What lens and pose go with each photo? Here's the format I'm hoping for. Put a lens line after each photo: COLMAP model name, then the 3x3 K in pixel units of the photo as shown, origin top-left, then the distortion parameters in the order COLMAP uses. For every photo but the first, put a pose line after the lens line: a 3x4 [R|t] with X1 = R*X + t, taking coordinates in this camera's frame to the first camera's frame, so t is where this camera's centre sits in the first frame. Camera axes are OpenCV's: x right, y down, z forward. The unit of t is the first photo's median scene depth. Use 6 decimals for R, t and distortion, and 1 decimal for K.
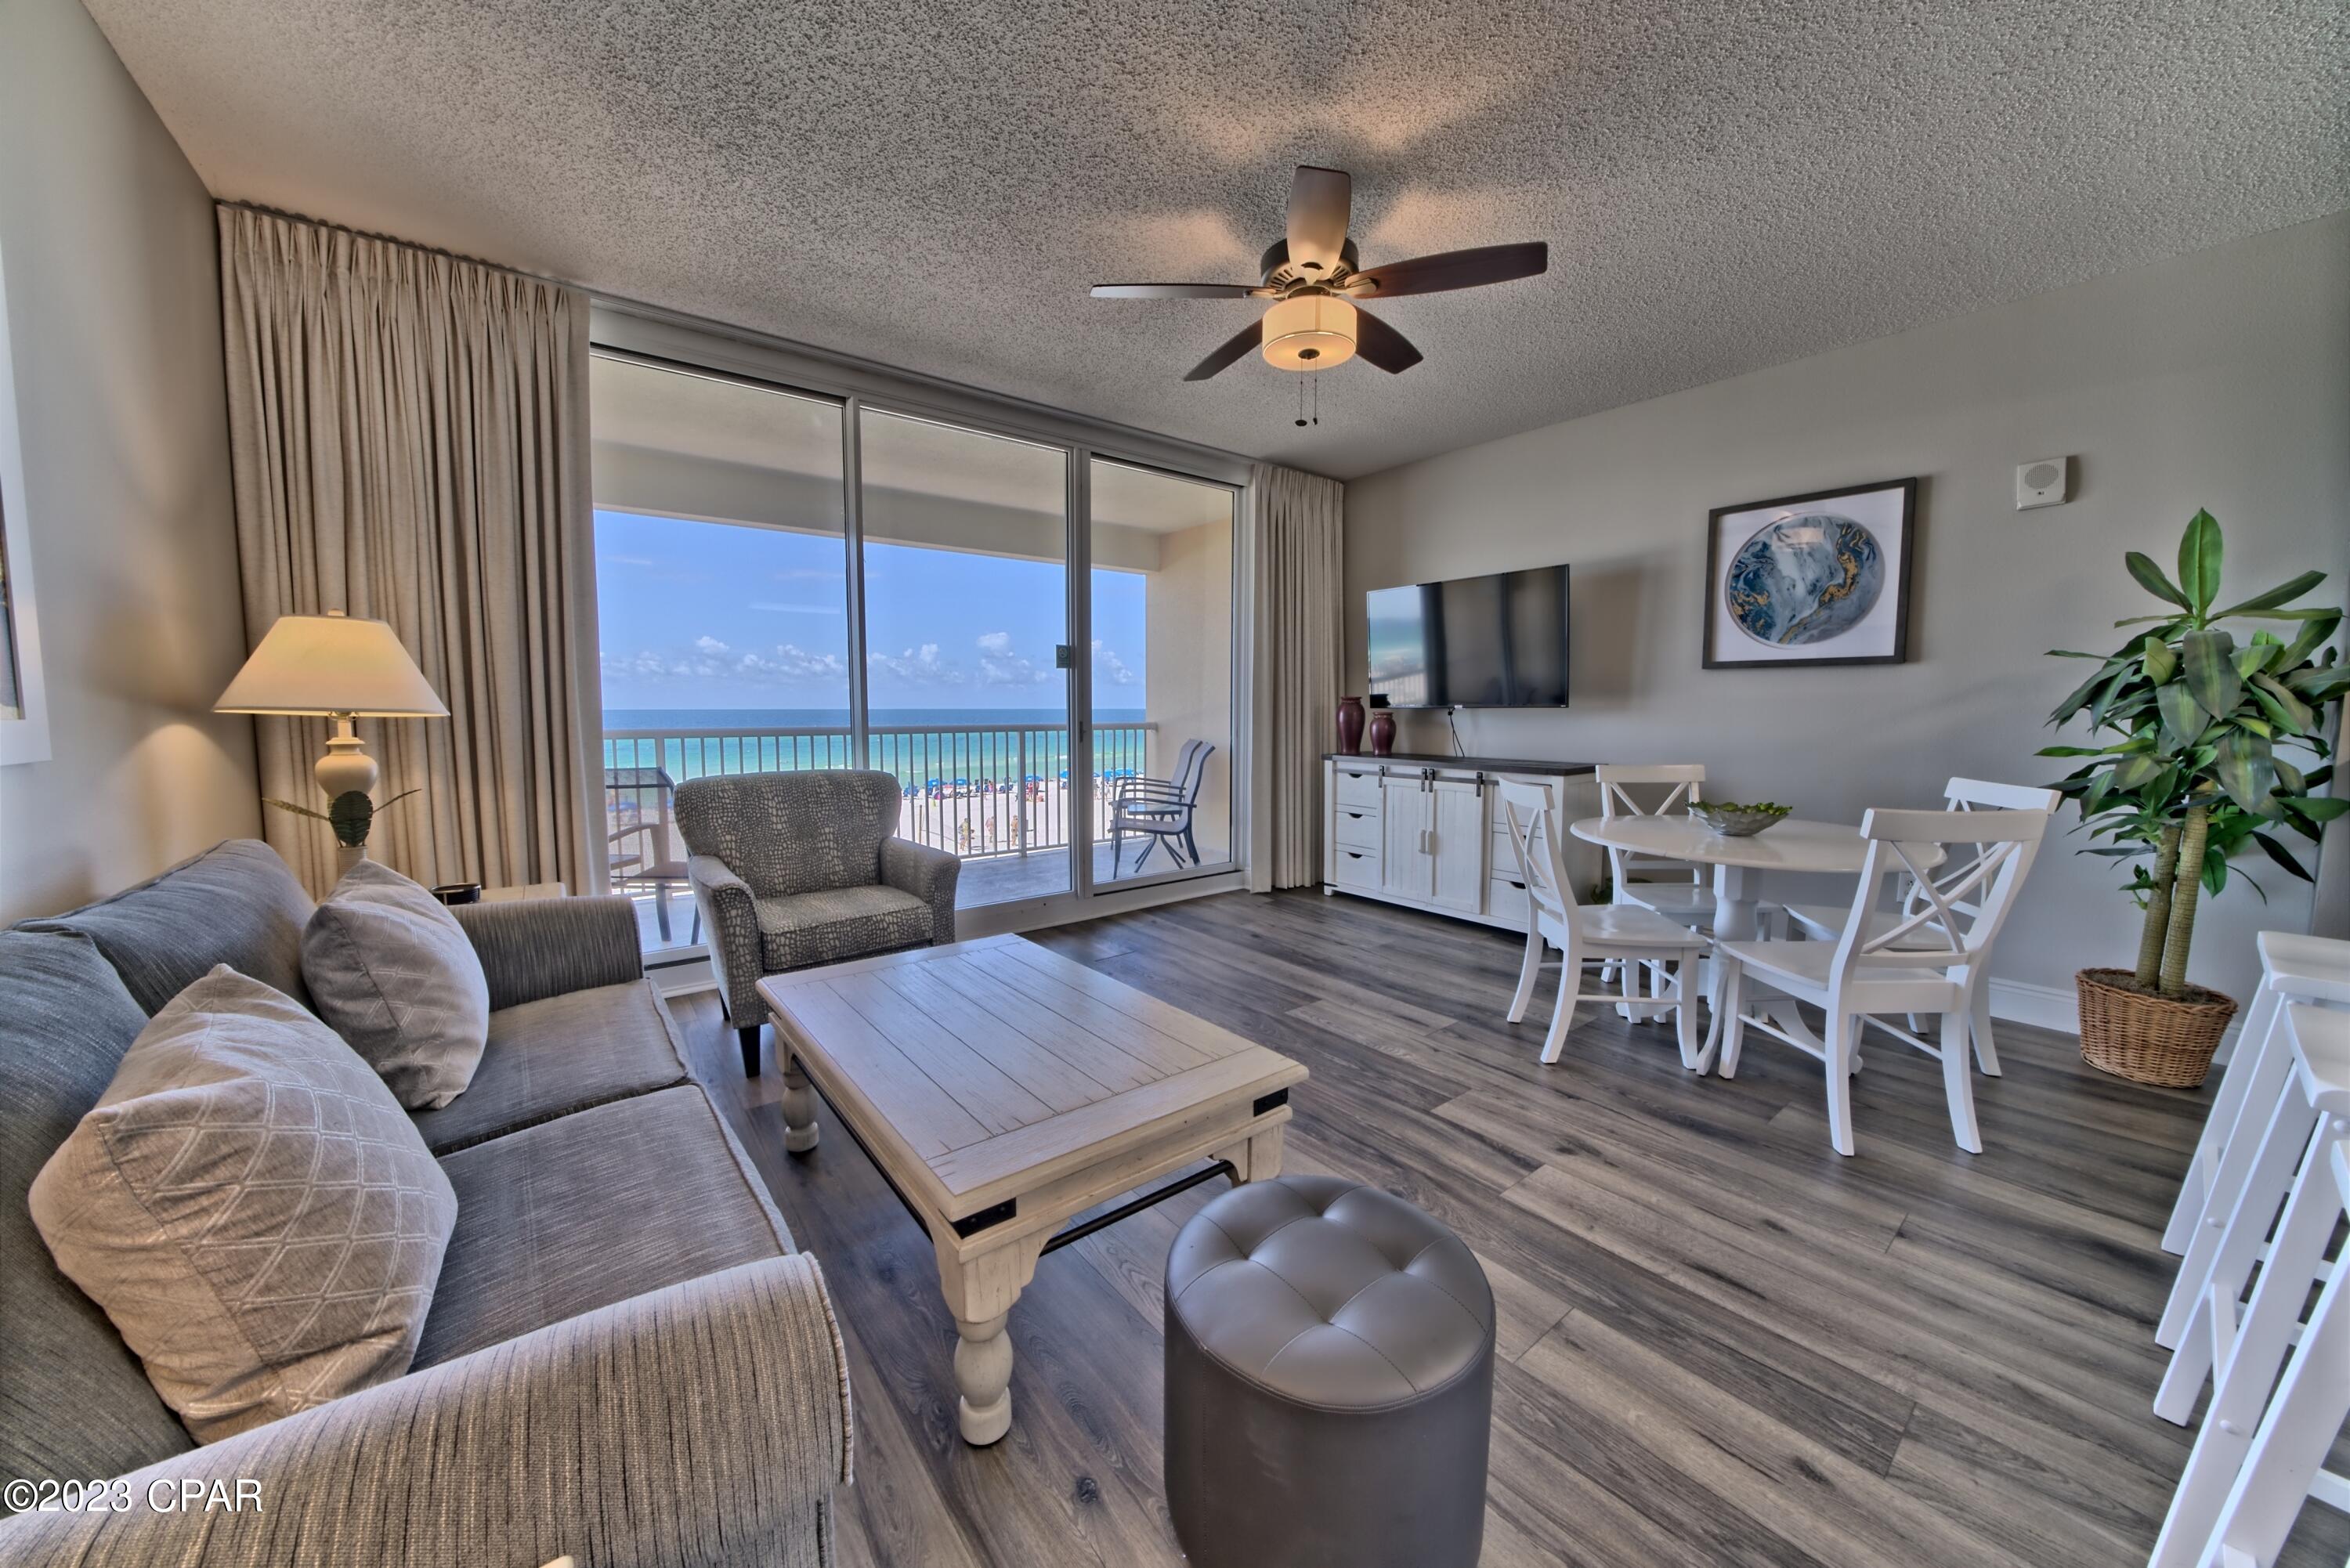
lens RADIAL K [[809.9, 0, 1176.2], [0, 809.9, 776.3], [0, 0, 1]] dist [-0.025589, 0.002693]
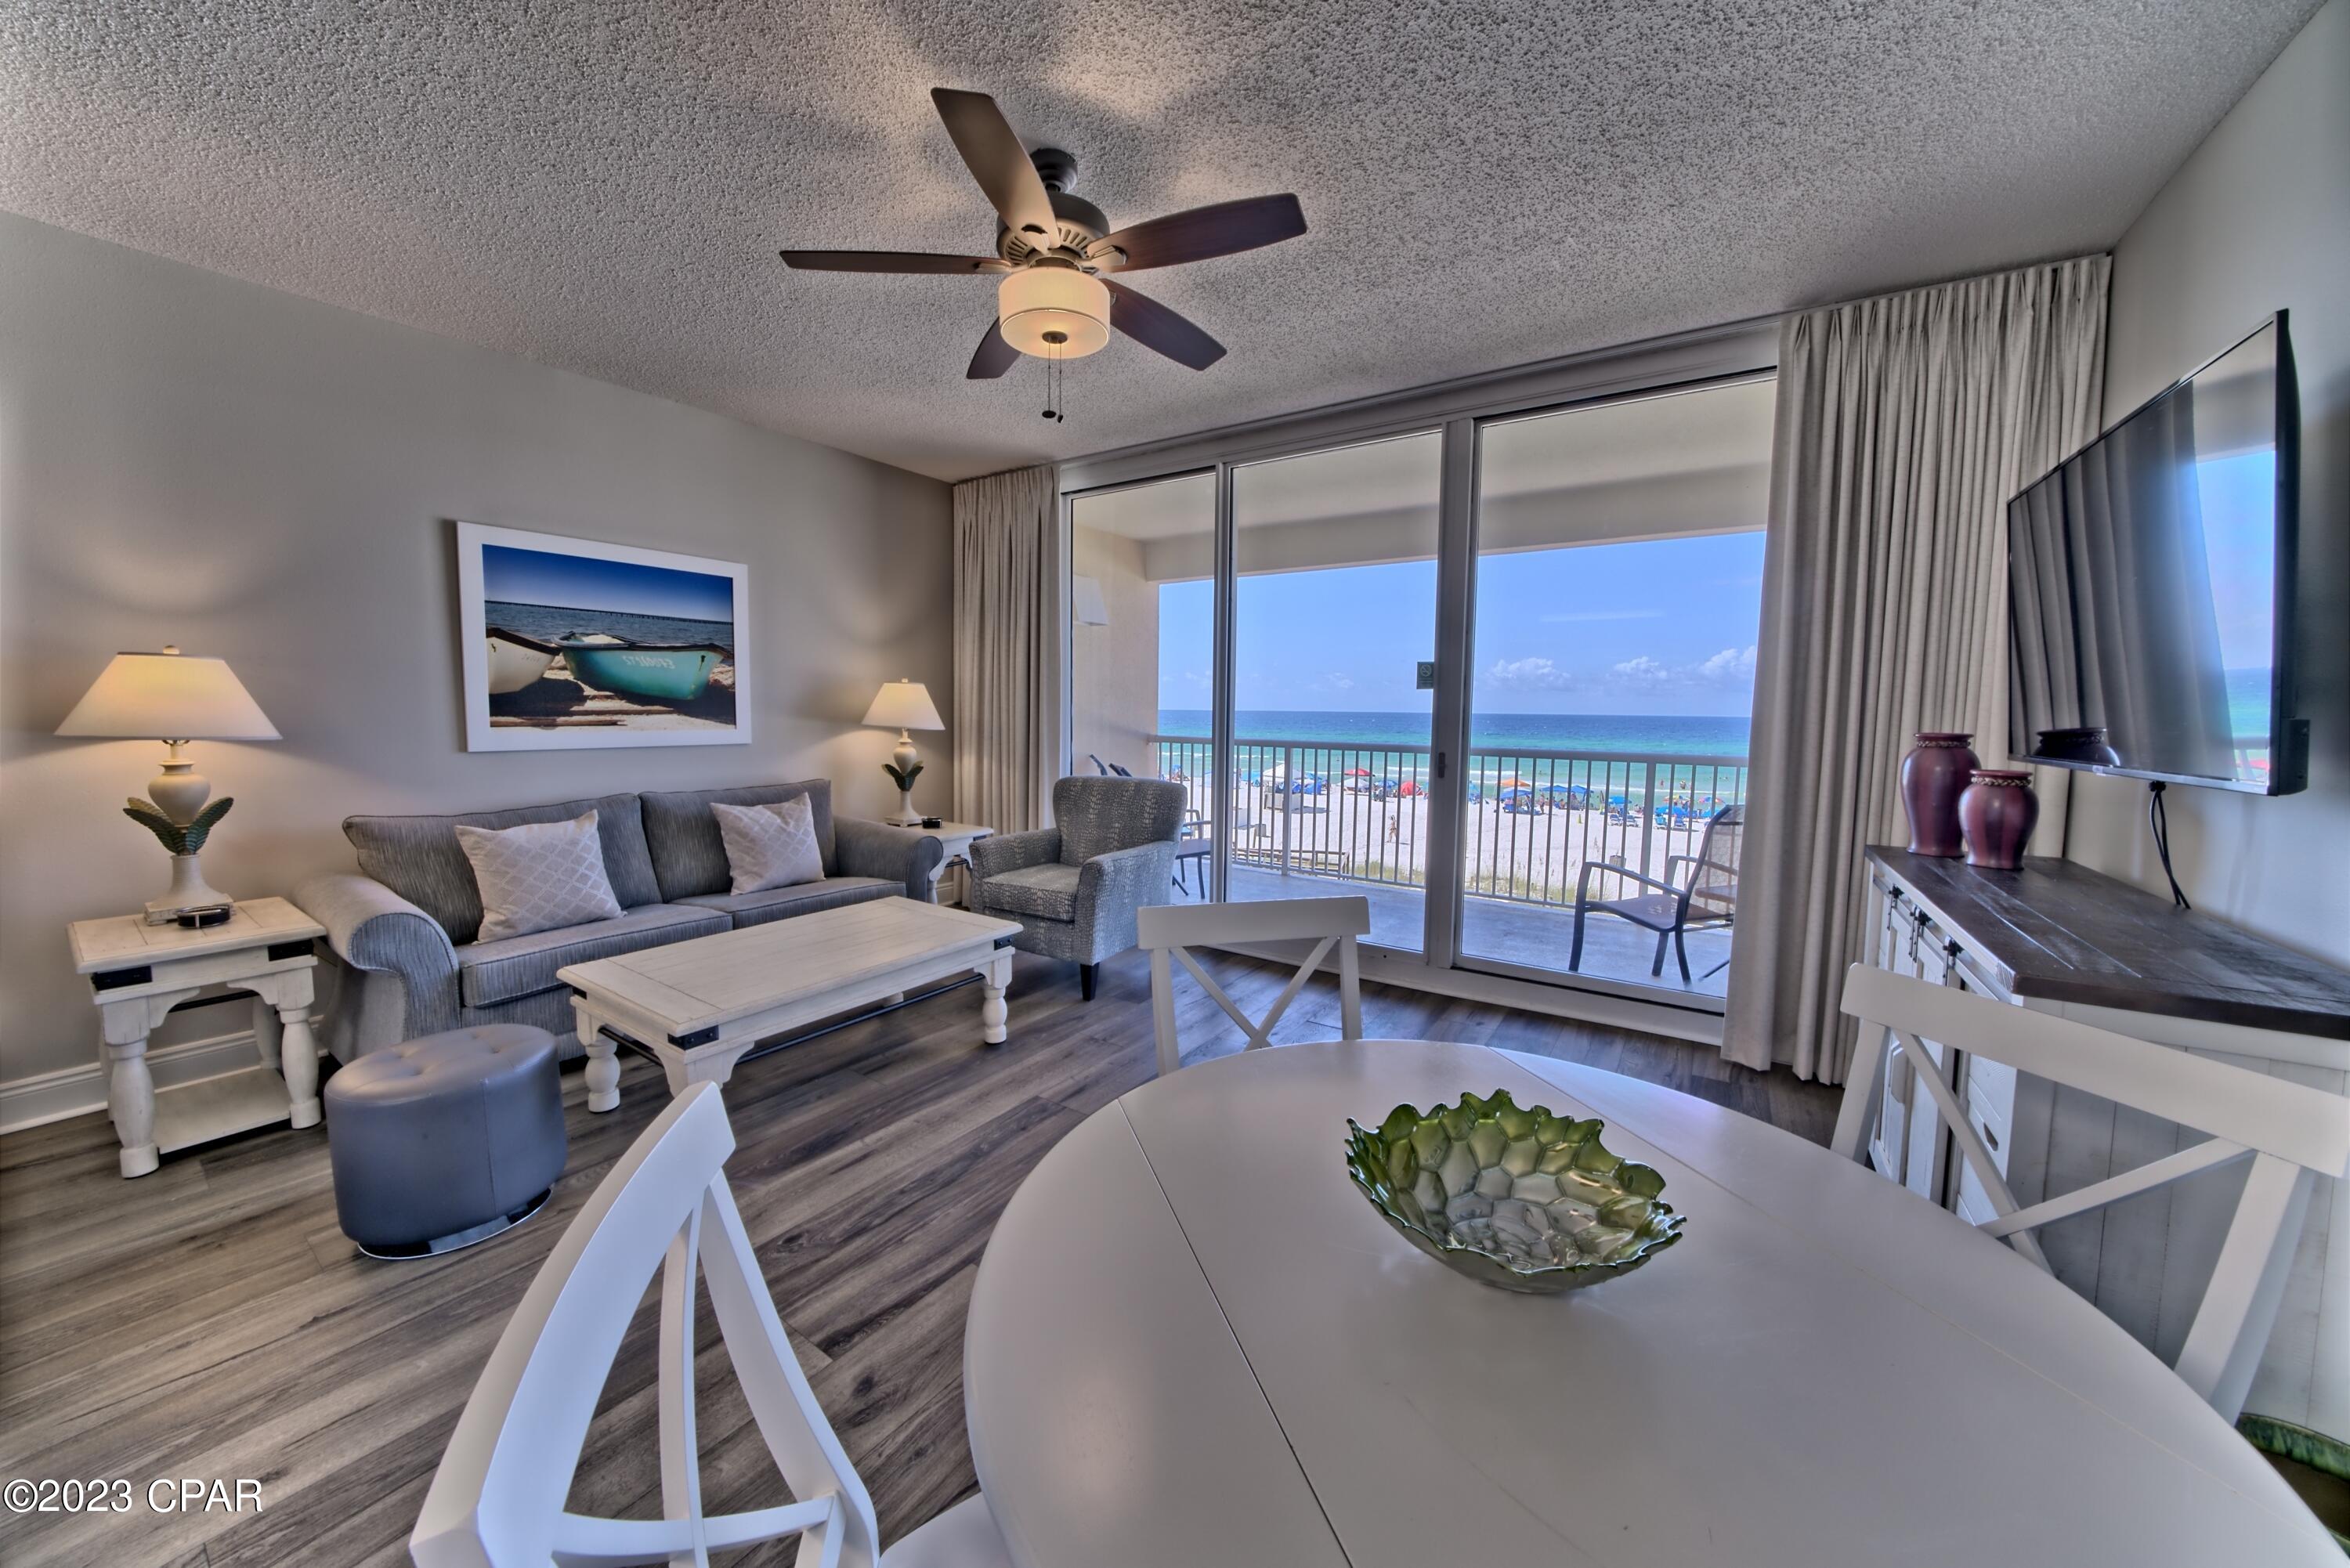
lens RADIAL K [[816.6, 0, 1176.9], [0, 816.6, 772.8], [0, 0, 1]] dist [-0.025911, 0.003407]
pose [[0.314992, 0.076964, -0.945969, 0.695774], [-0.091068, 0.994559, 0.050593, -0.077589], [0.944715, 0.070211, 0.320287, 0.574252]]
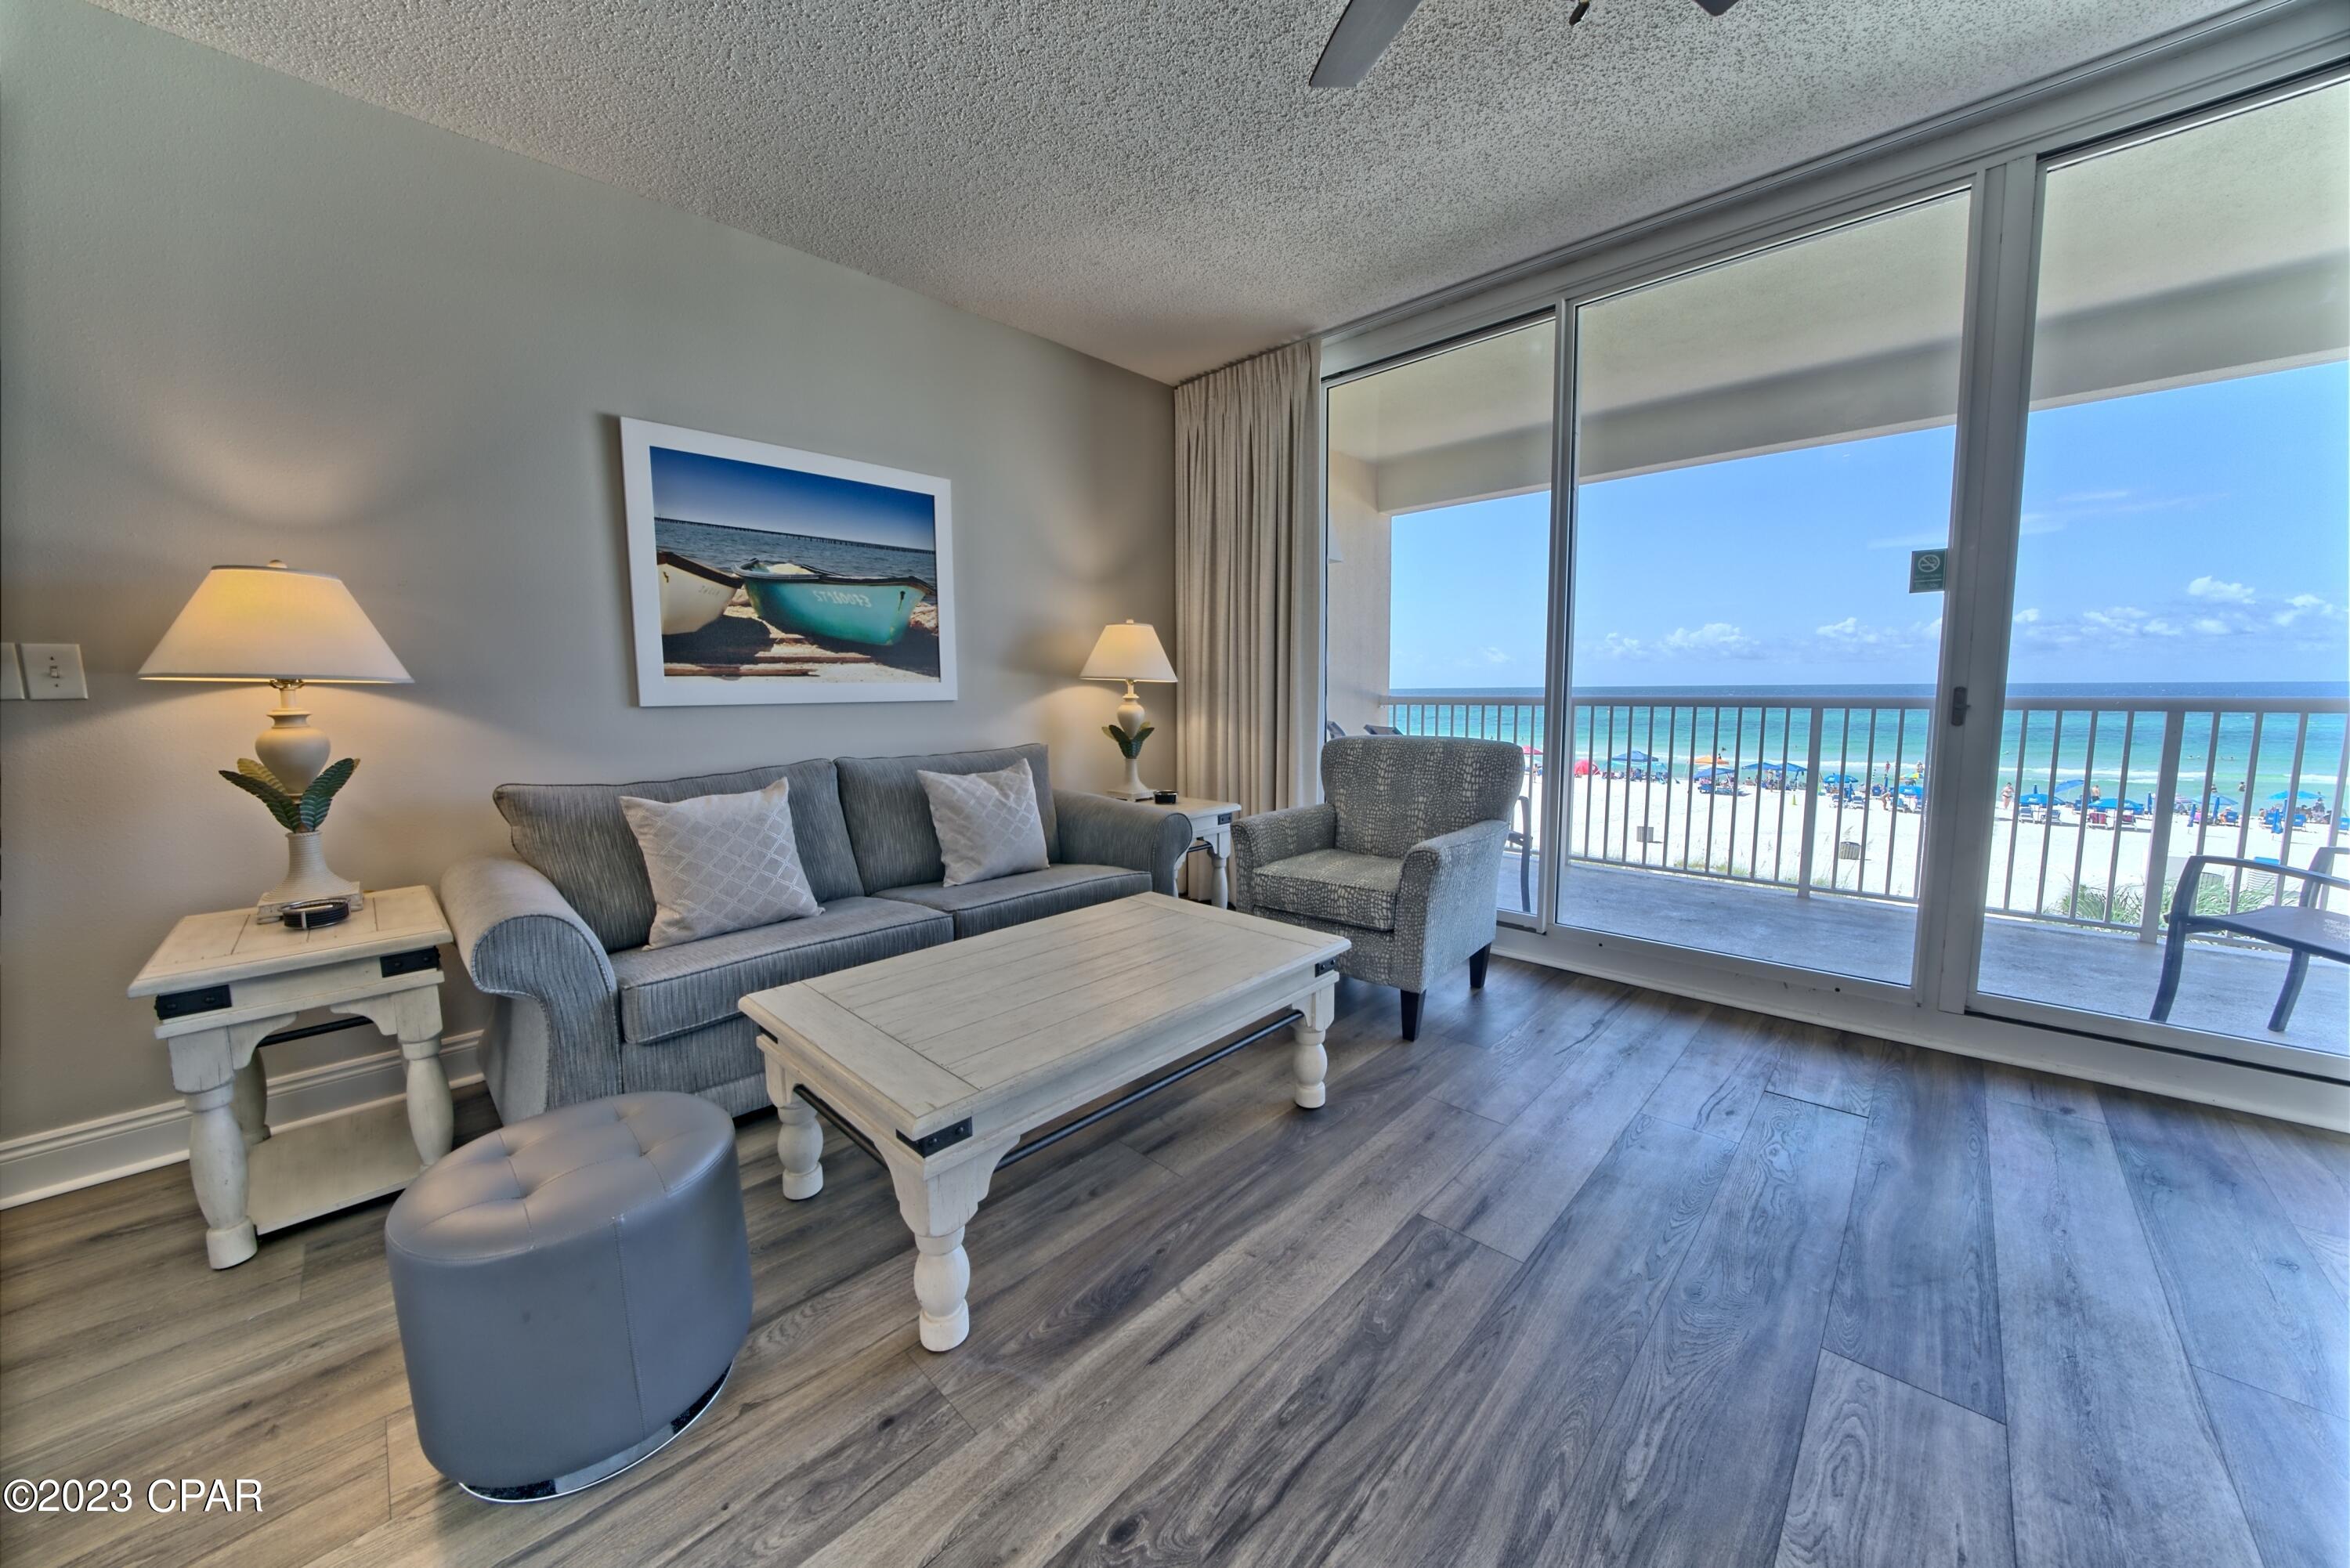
lens RADIAL K [[816.6, 0, 1176.9], [0, 816.6, 772.8], [0, 0, 1]] dist [-0.025911, 0.003407]
pose [[0.144132, 0.096886, -0.984804, 0.404520], [-0.071693, 0.993603, 0.087259, -0.024819], [0.986958, 0.058027, 0.150156, 0.487466]]
